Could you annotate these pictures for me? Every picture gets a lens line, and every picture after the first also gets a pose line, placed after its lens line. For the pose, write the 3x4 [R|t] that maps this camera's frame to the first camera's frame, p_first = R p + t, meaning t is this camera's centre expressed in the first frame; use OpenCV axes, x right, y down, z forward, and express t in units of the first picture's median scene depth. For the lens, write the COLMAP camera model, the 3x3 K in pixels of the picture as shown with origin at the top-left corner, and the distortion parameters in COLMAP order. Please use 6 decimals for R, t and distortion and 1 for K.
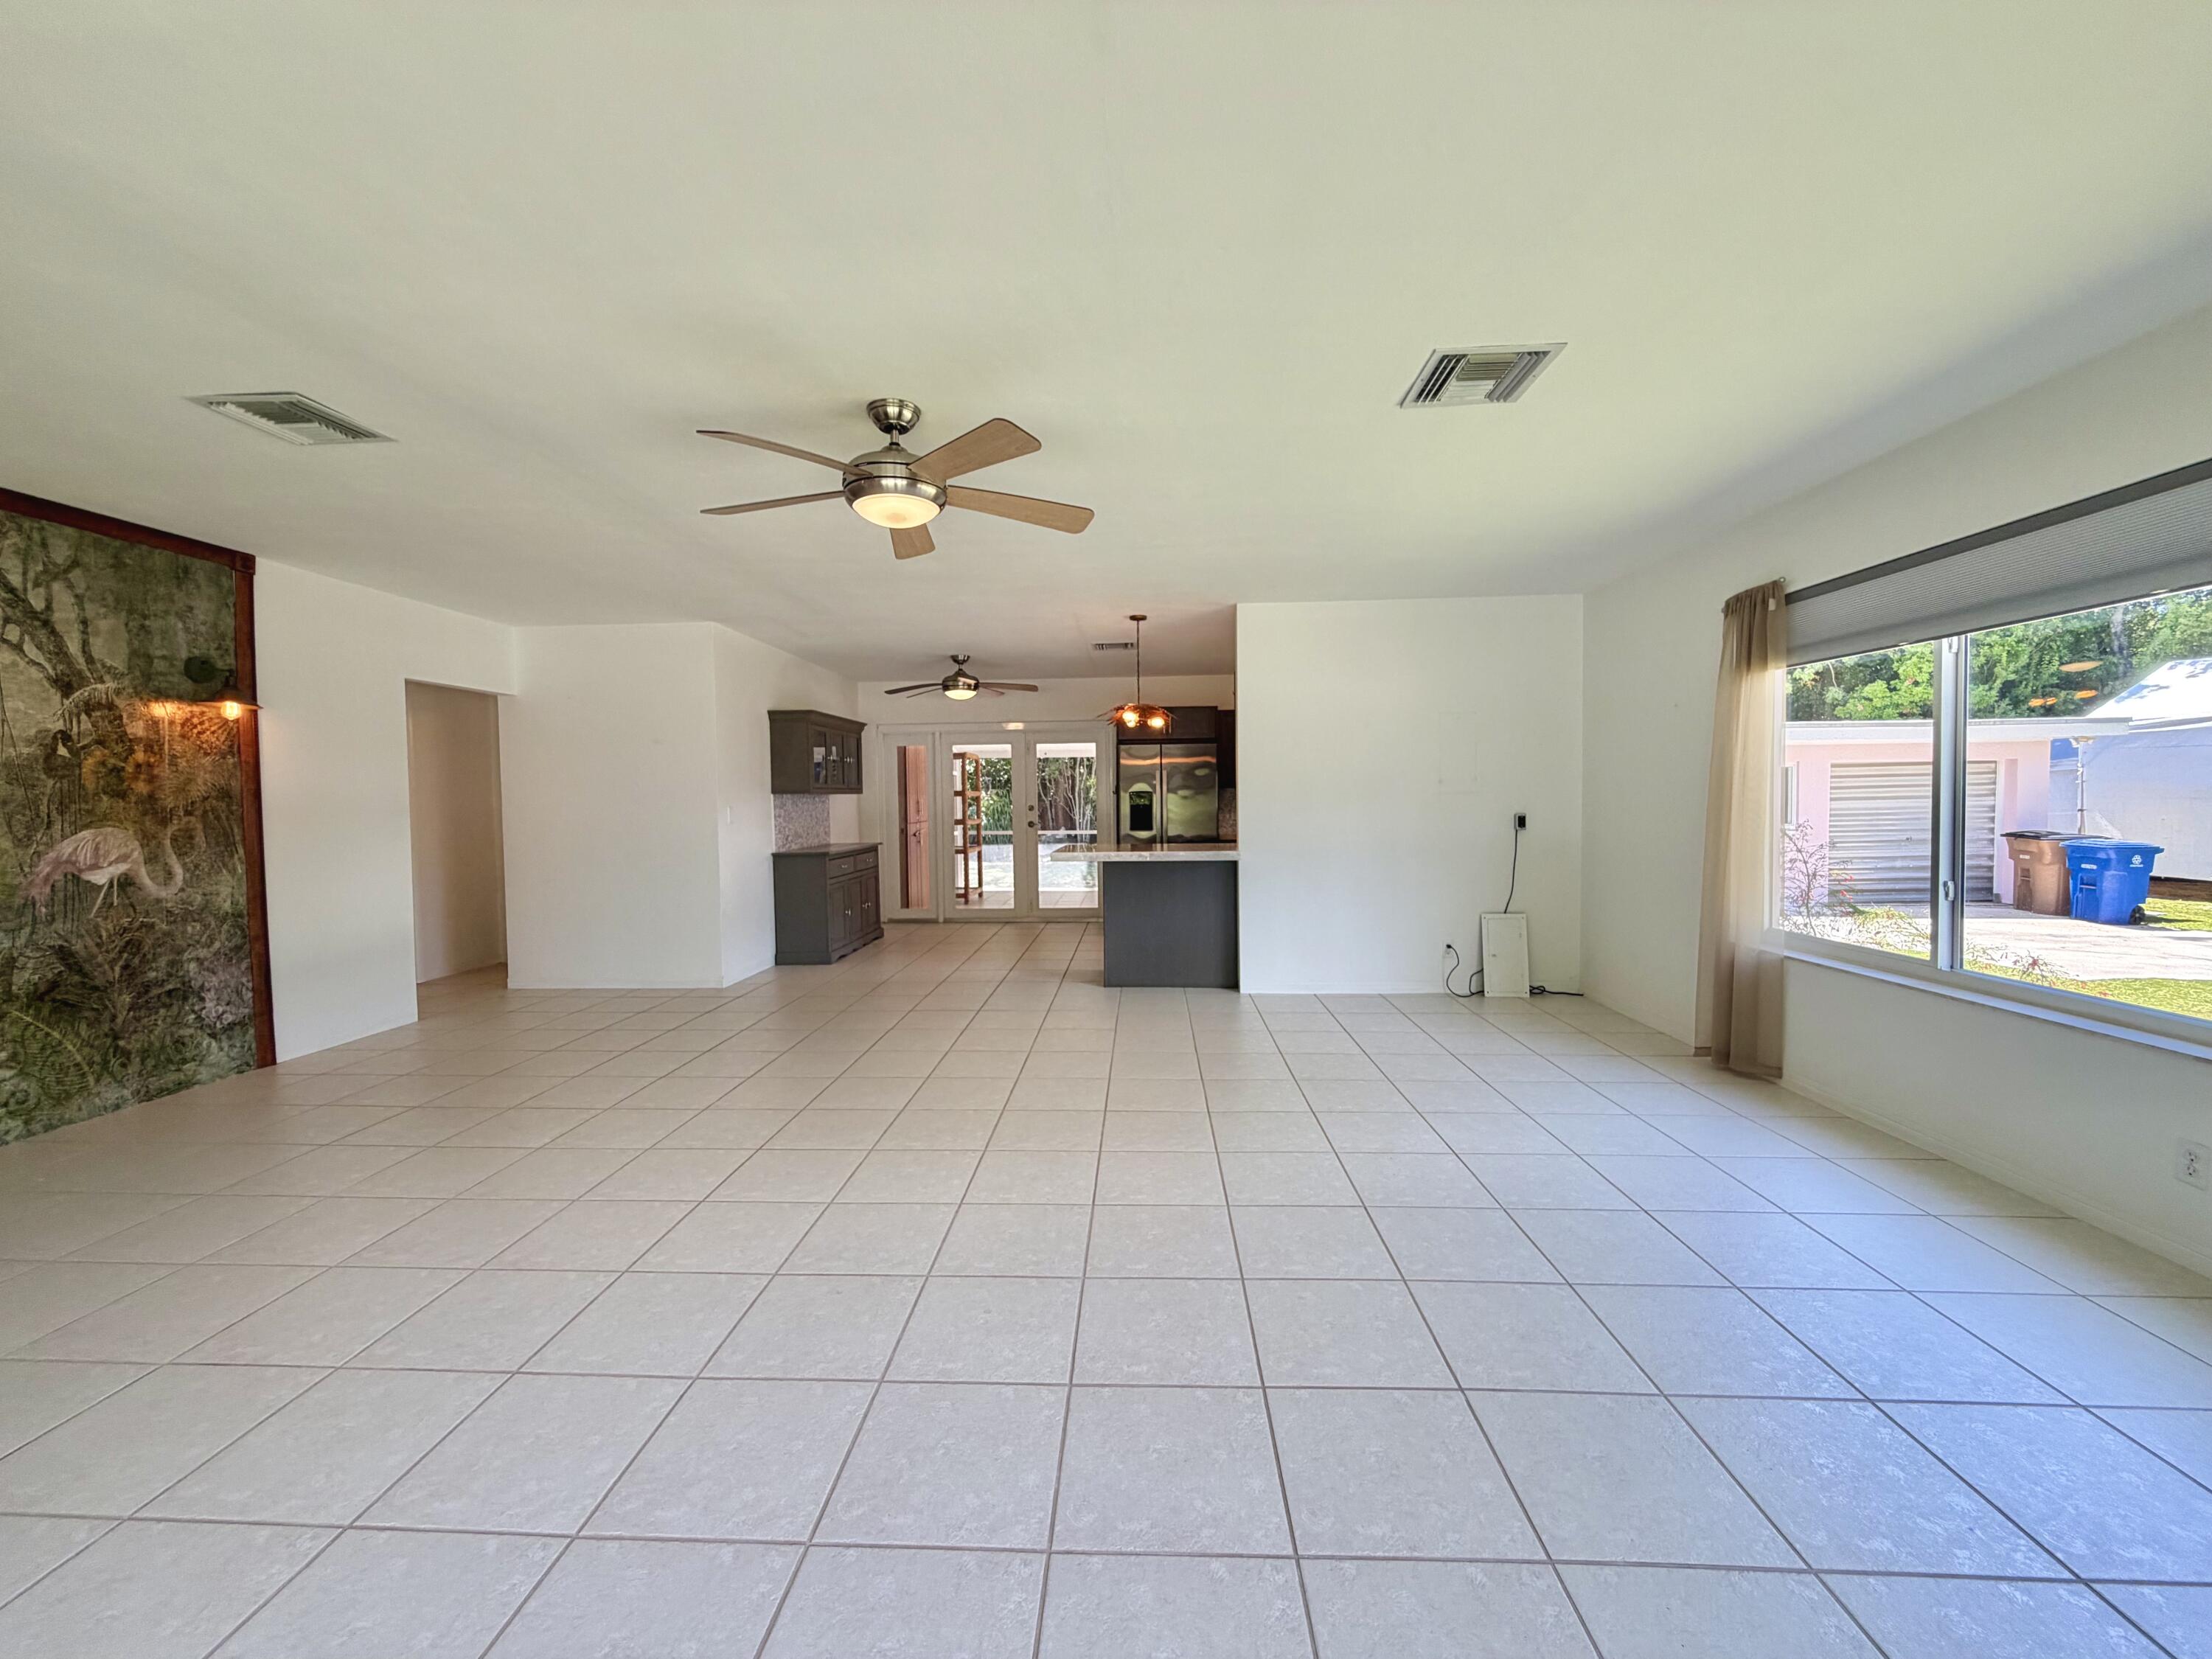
lens RADIAL K [[885.3, 0, 1102.8], [0, 885.3, 827.6], [0, 0, 1]] dist [0.000851, -0.000430]
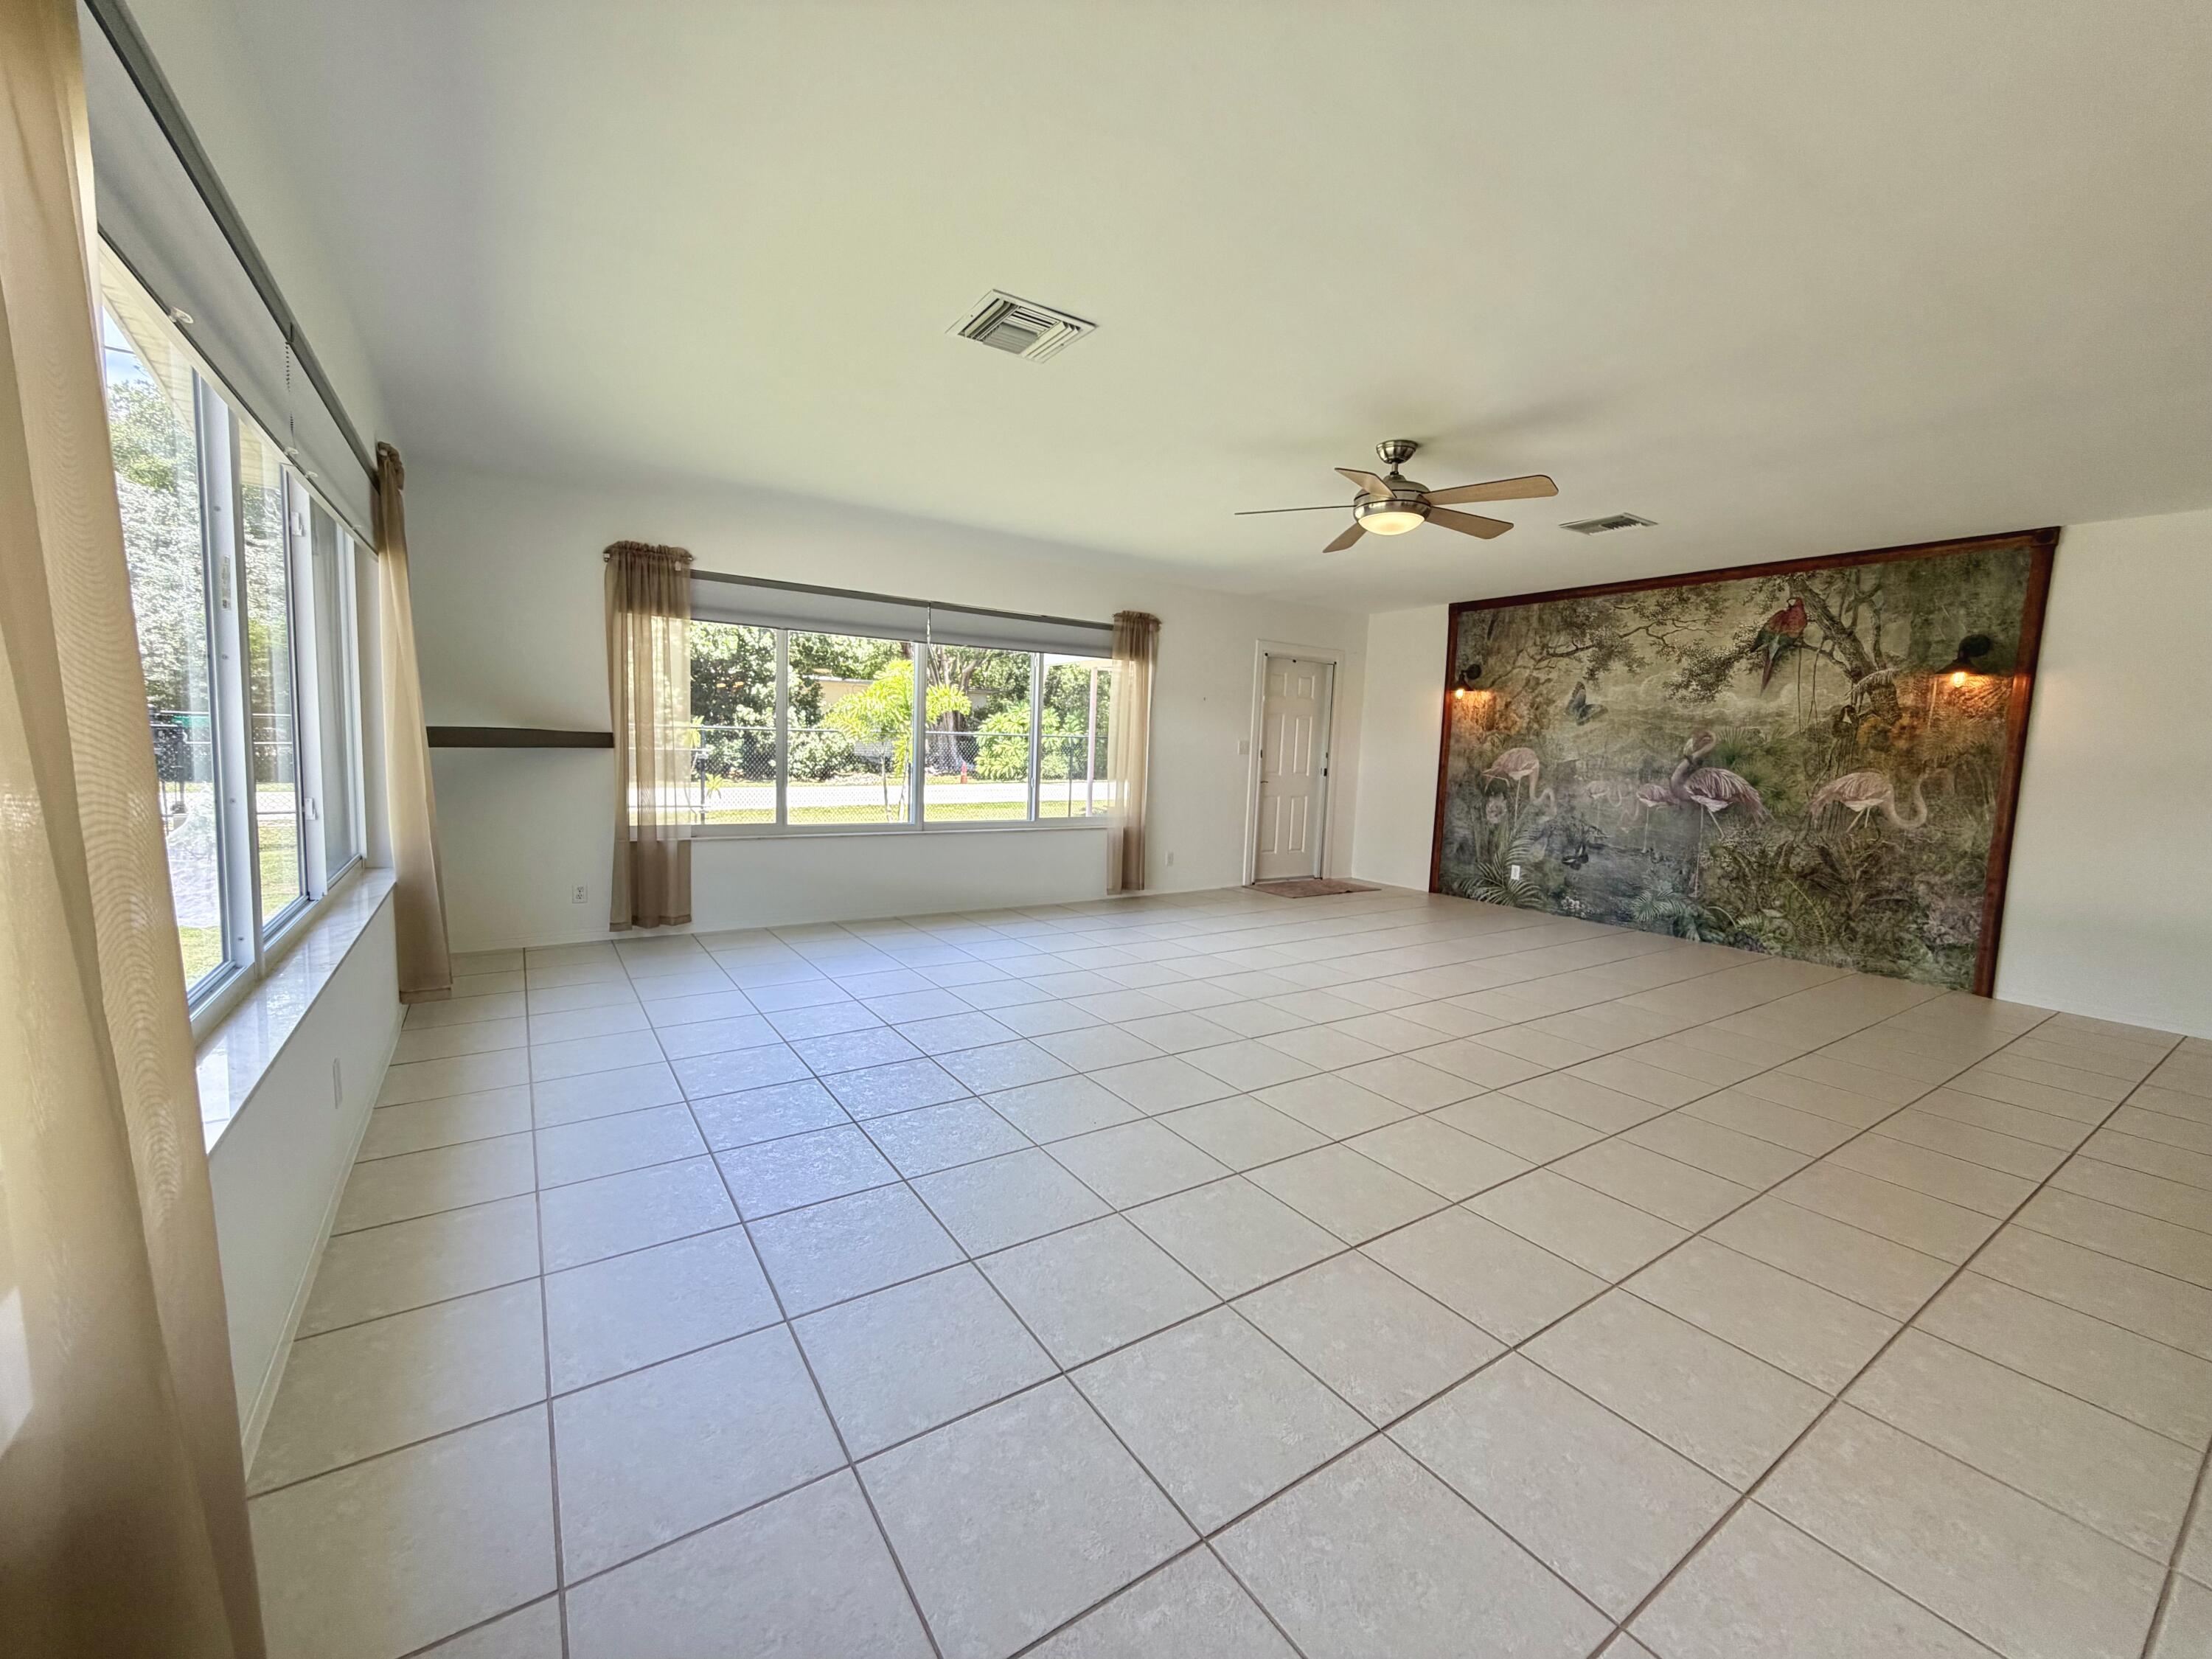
lens RADIAL K [[885.3, 0, 1096.4], [0, 885.3, 829.1], [0, 0, 1]] dist [0.000851, -0.000430]
pose [[-0.805558, 0.041416, -0.591068, 0.642635], [-0.047211, 0.989896, 0.133705, -0.036989], [0.590633, 0.135612, -0.795463, 1.267768]]
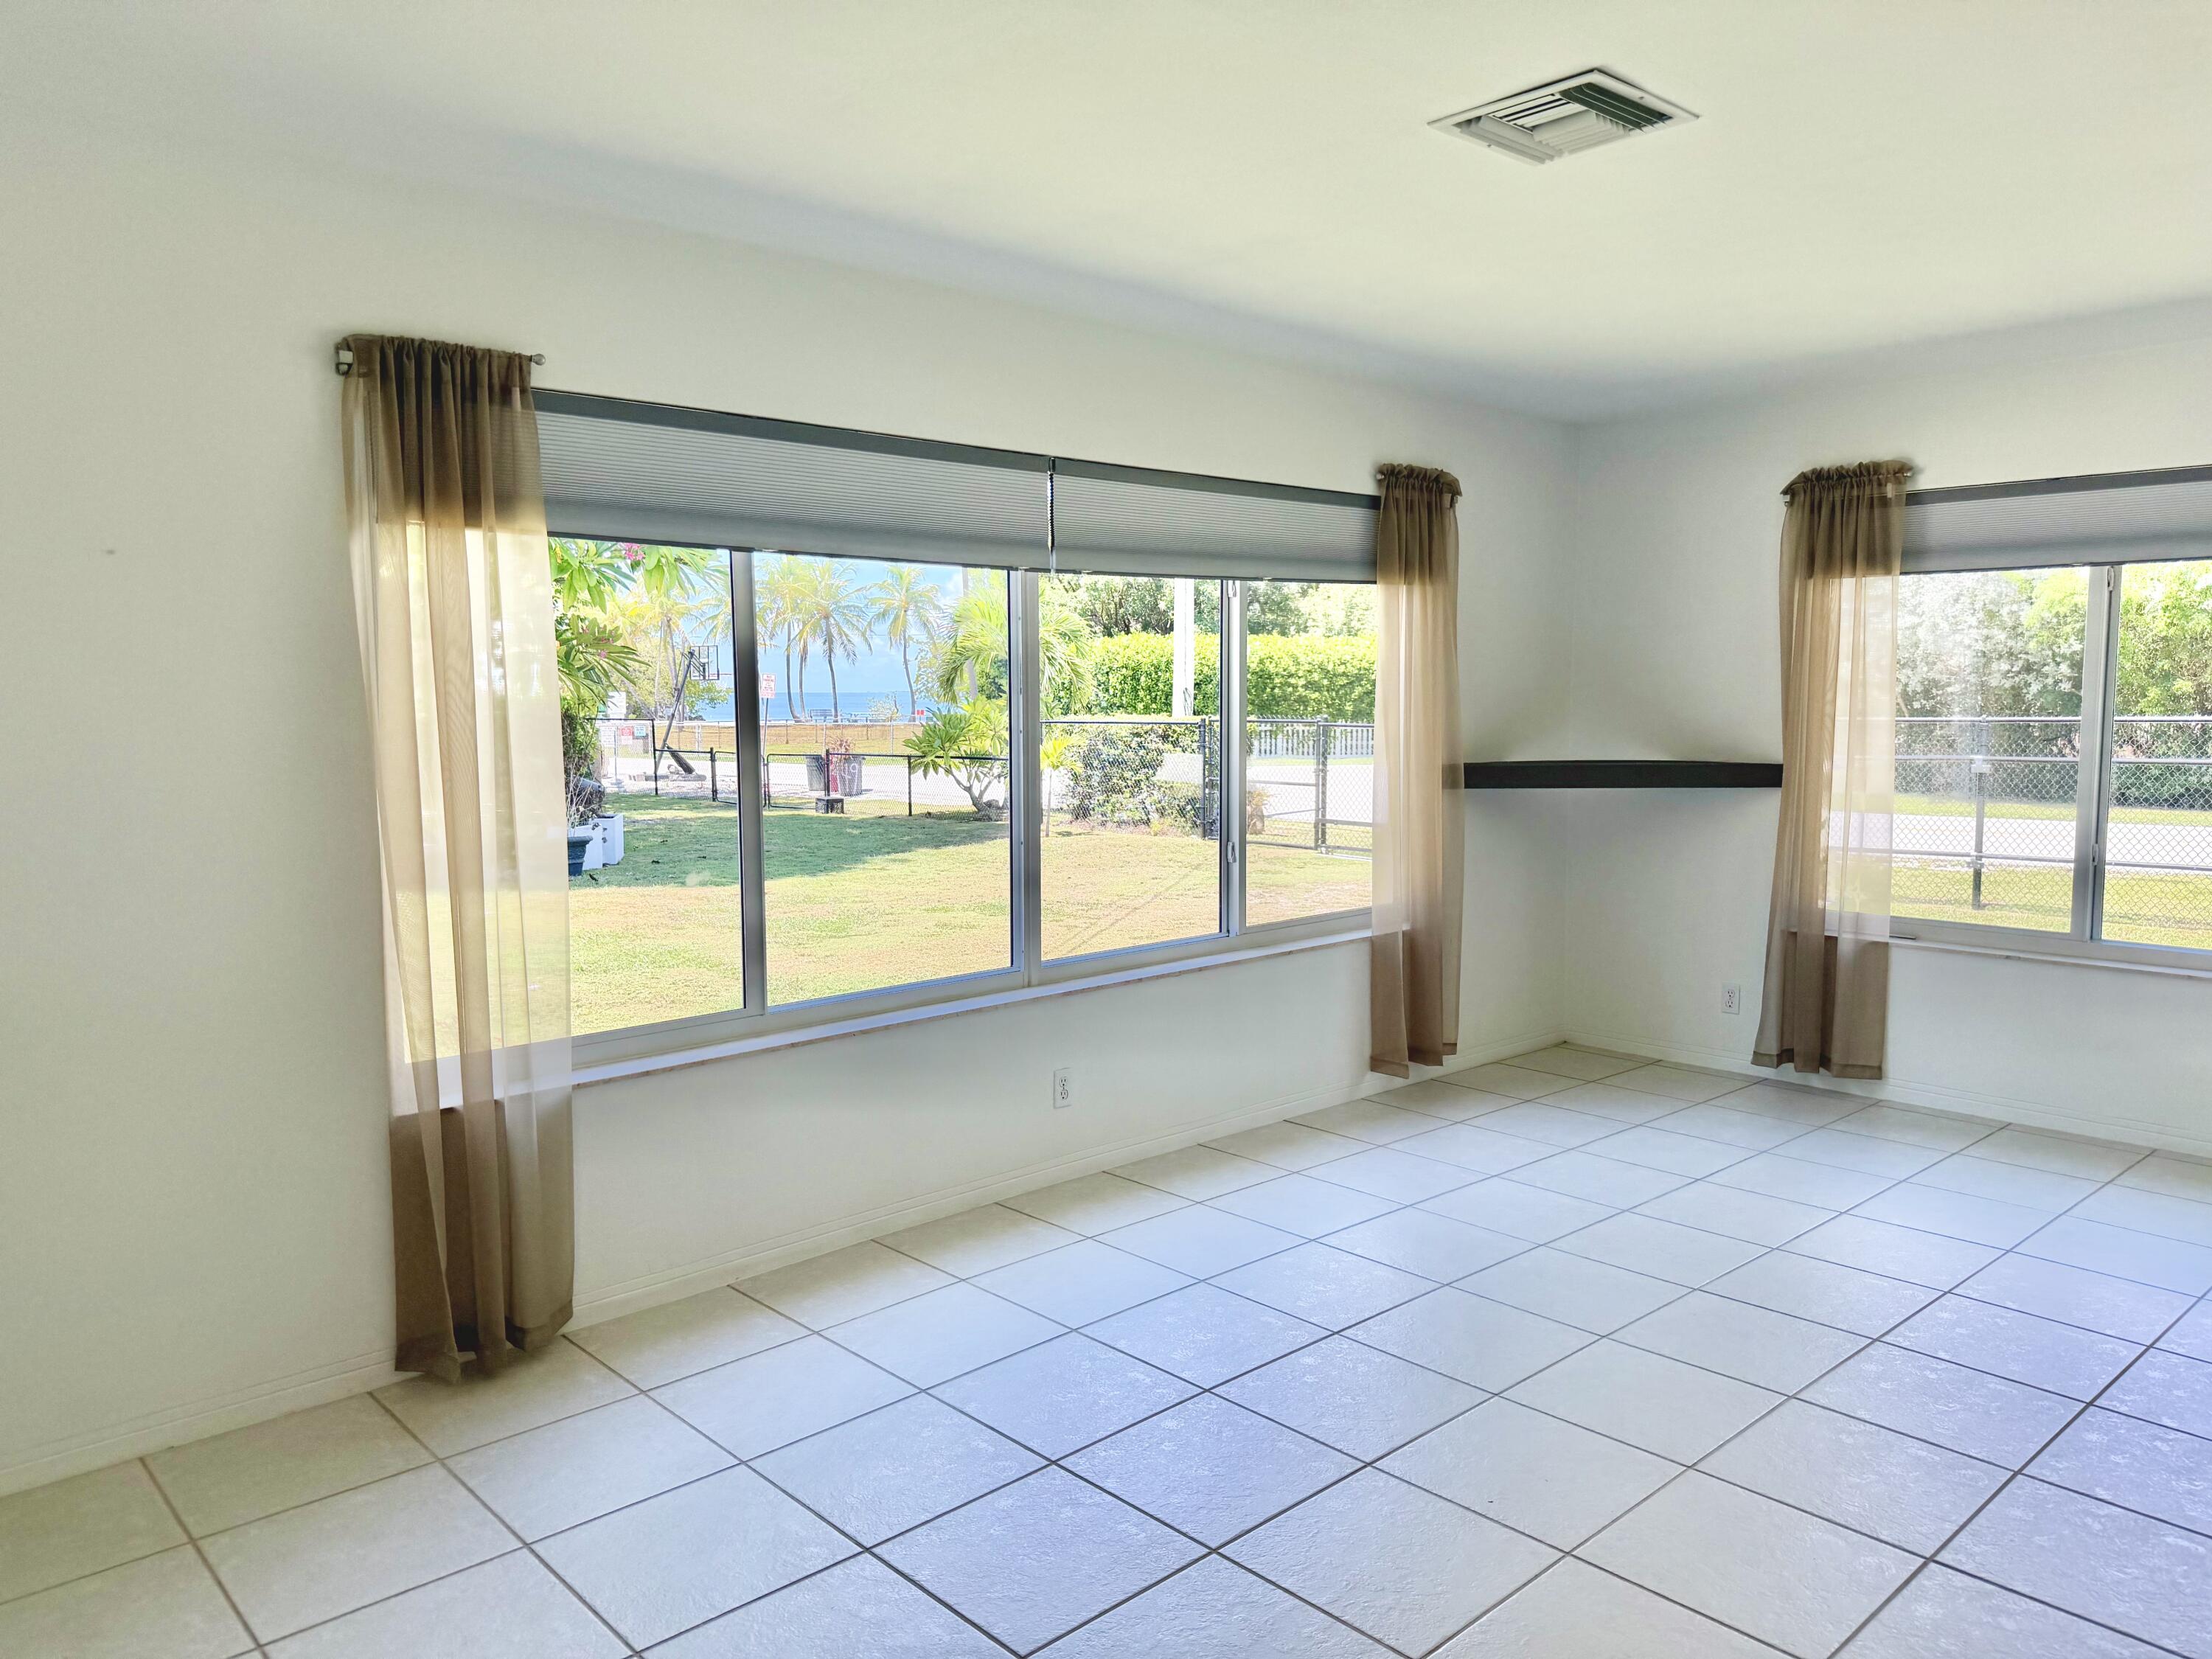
lens RADIAL K [[1534.8, 0, 1095.7], [0, 1534.8, 830.1], [0, 0, 1]] dist [0.043925, -0.015534]
pose [[-0.705860, -0.047556, 0.706754, -0.092590], [0.038906, 0.993635, 0.105716, -0.086002], [-0.707283, 0.102117, -0.699517, 1.309777]]
